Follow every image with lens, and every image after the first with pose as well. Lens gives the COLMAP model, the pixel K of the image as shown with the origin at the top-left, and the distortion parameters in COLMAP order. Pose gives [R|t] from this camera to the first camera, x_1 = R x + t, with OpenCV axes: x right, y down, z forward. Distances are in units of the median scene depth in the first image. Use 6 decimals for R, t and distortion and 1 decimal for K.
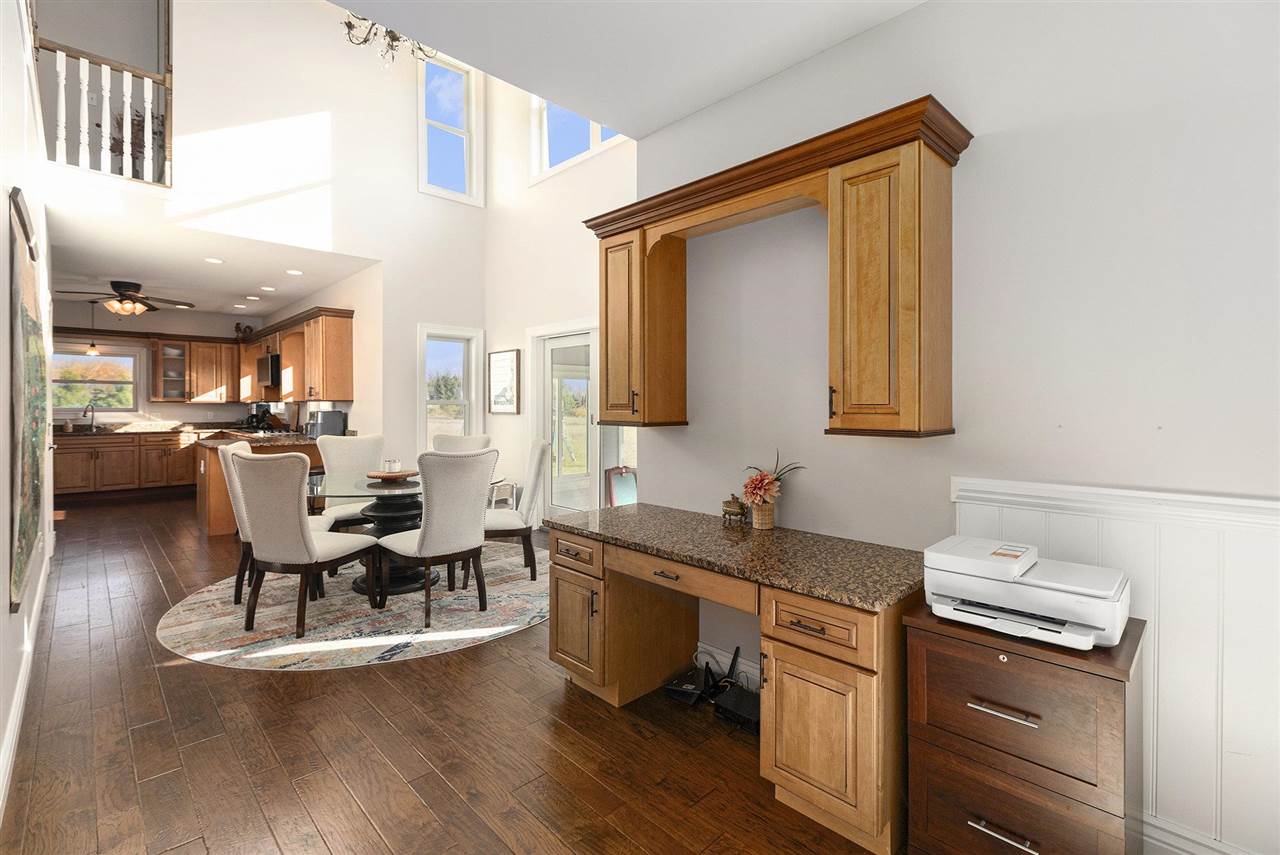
lens RADIAL K [[589.4, 0, 646.2], [0, 589.4, 405.3], [0, 0, 1]] dist [0.001654, 0.000097]
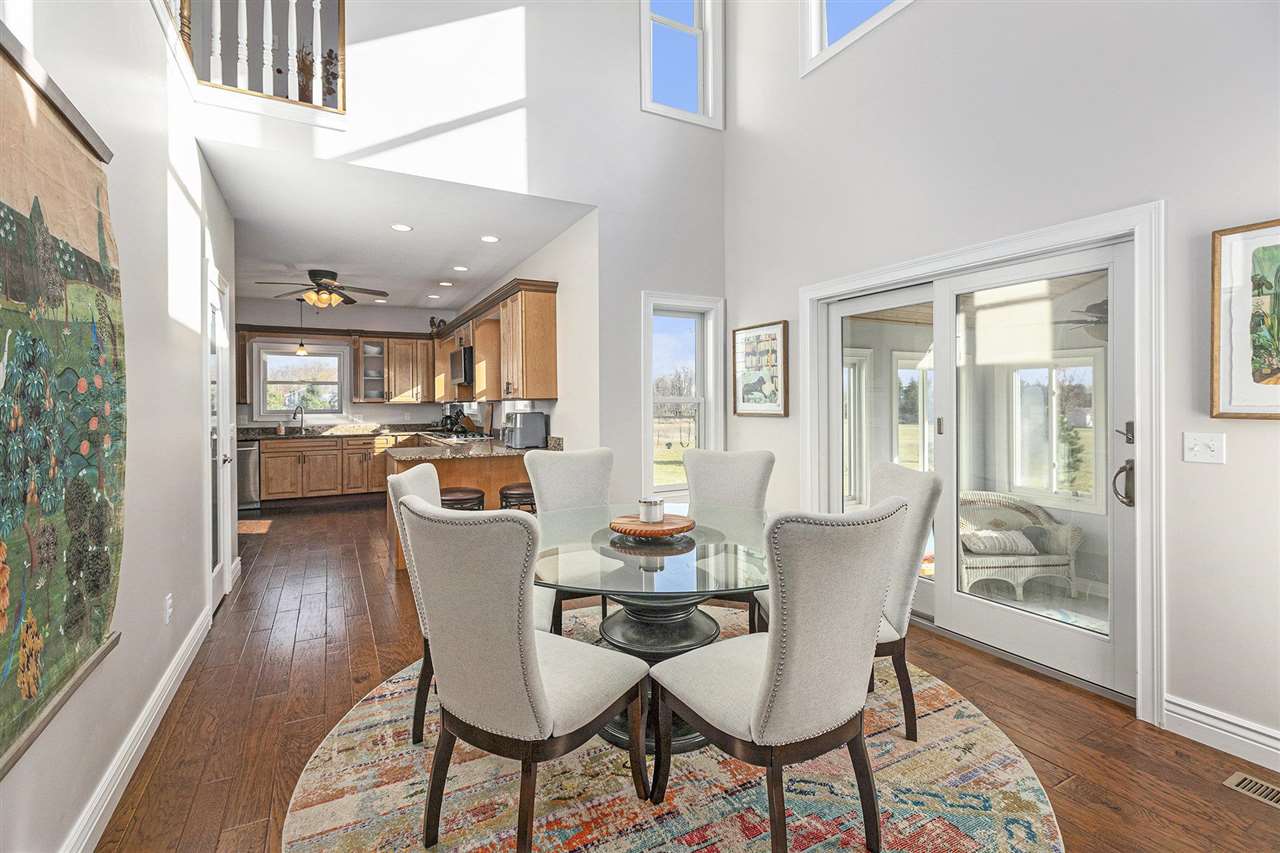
lens RADIAL K [[580.0, 0, 637.2], [0, 580.0, 401.6], [0, 0, 1]] dist [0.001352, -0.000029]
pose [[0.961917, -0.008765, -0.273203, -0.152018], [0.008034, 0.999961, -0.003794, -0.000645], [0.273225, 0.001455, 0.961949, 0.238614]]
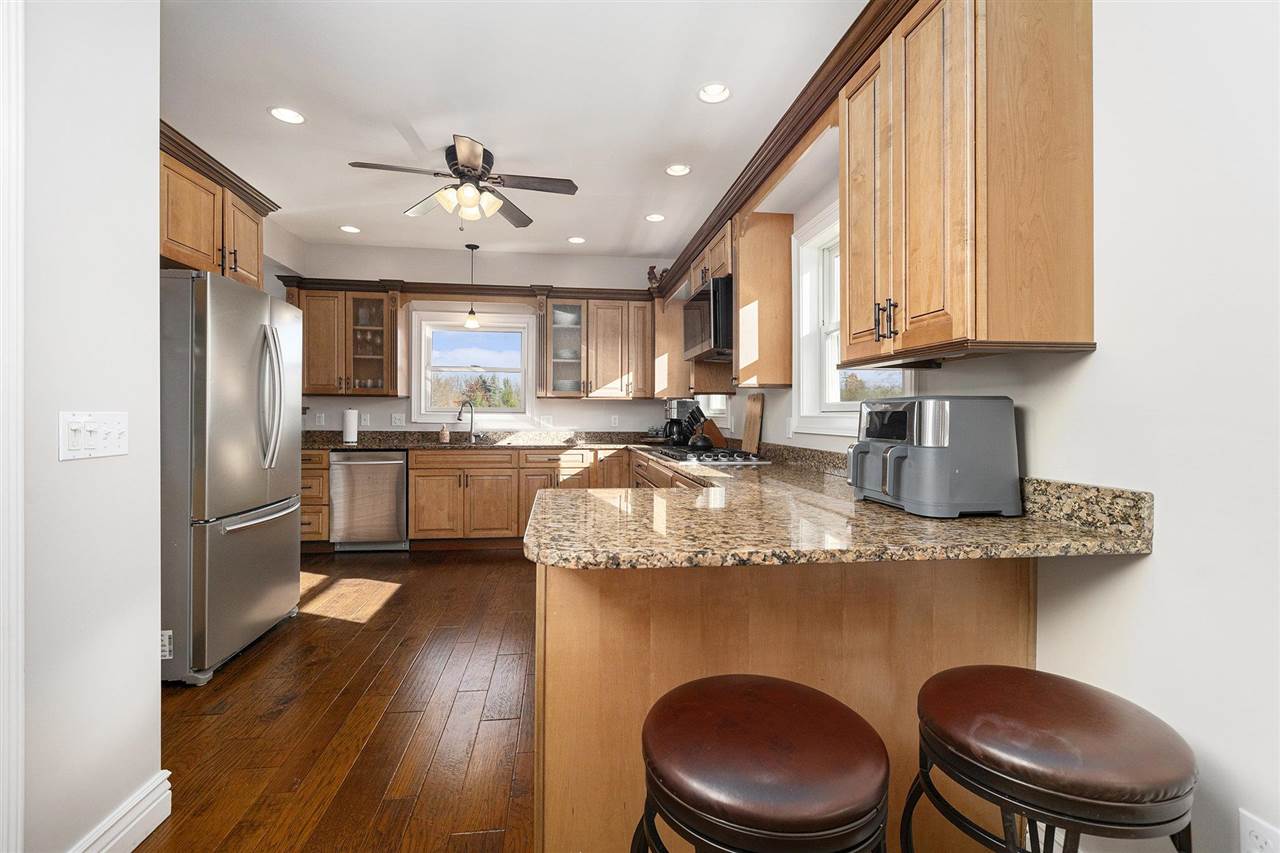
lens RADIAL K [[574.5, 0, 632.6], [0, 574.5, 418.3], [0, 0, 1]] dist [0.001325, -0.000284]
pose [[0.800891, 0.006178, -0.598778, -0.409508], [-0.006327, 0.999978, 0.001855, 0.015022], [0.598777, 0.002302, 0.800913, 0.596914]]
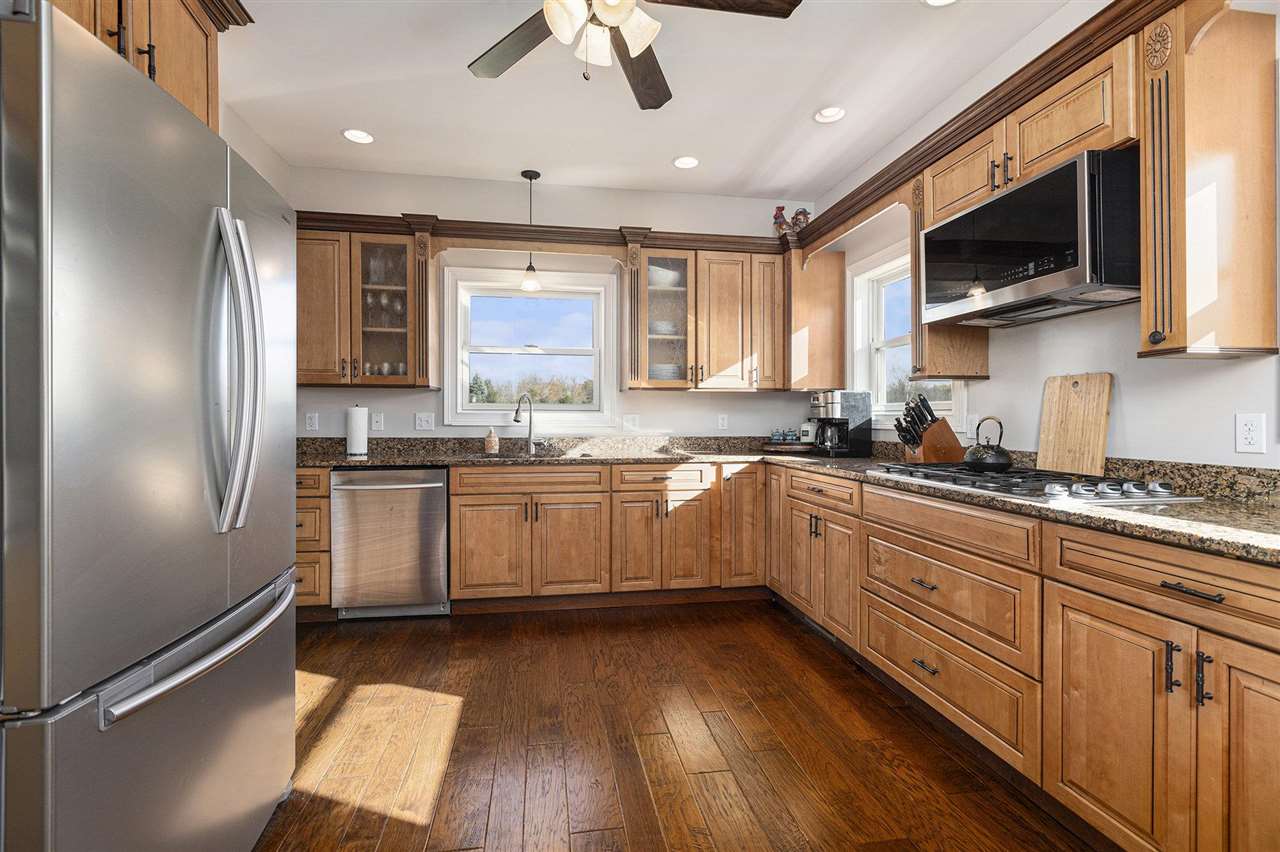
lens RADIAL K [[574.5, 0, 632.6], [0, 574.5, 417.8], [0, 0, 1]] dist [0.001325, -0.000284]
pose [[0.821719, 0.001699, -0.569890, -0.618163], [-0.001845, 0.999998, 0.000321, 0.016193], [0.569889, 0.000787, 0.821721, 0.678960]]
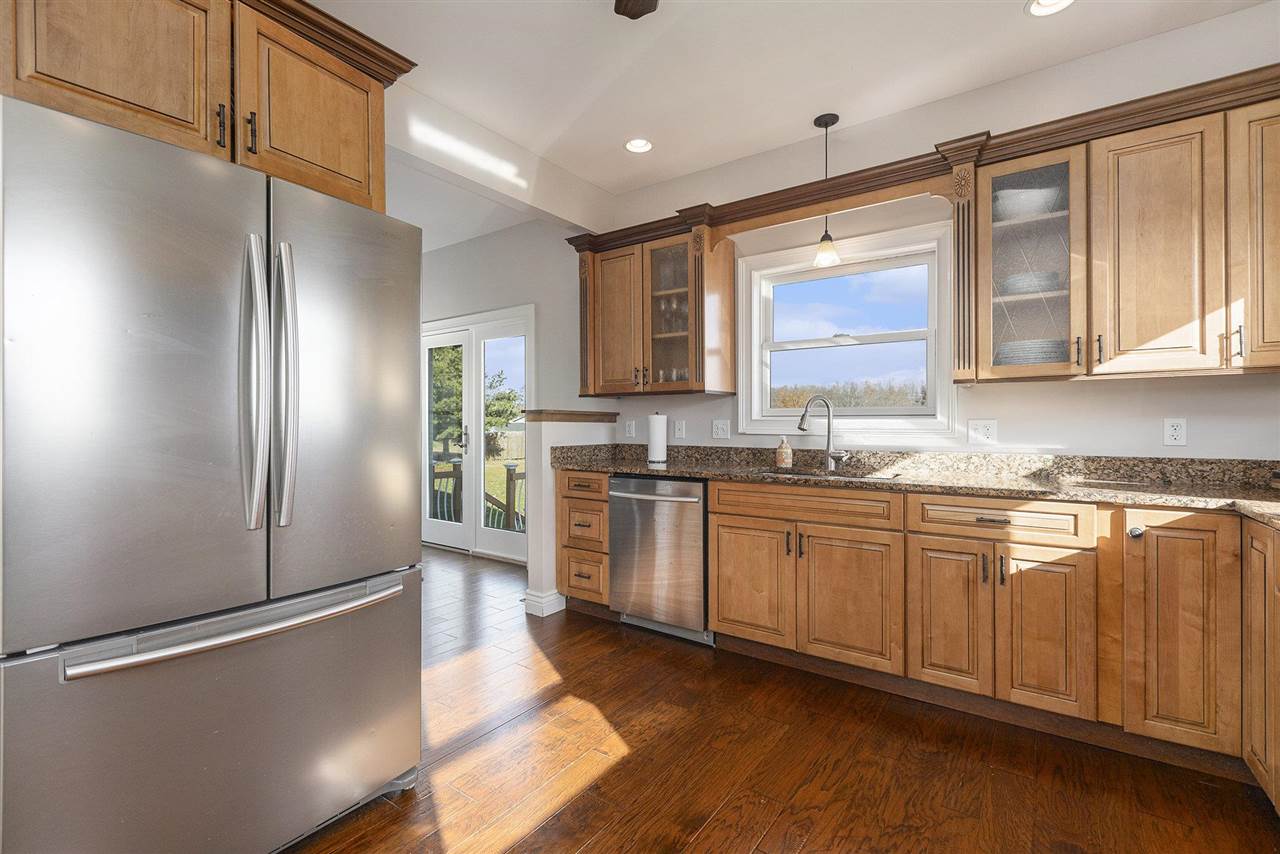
lens RADIAL K [[569.6, 0, 638.7], [0, 569.6, 423.6], [0, 0, 1]] dist [-0.000405, -0.000359]
pose [[0.177507, -0.003407, -0.984114, -0.611159], [-0.000847, 0.999993, -0.003615, 0.016897], [0.984119, 0.001476, 0.177503, 0.827211]]
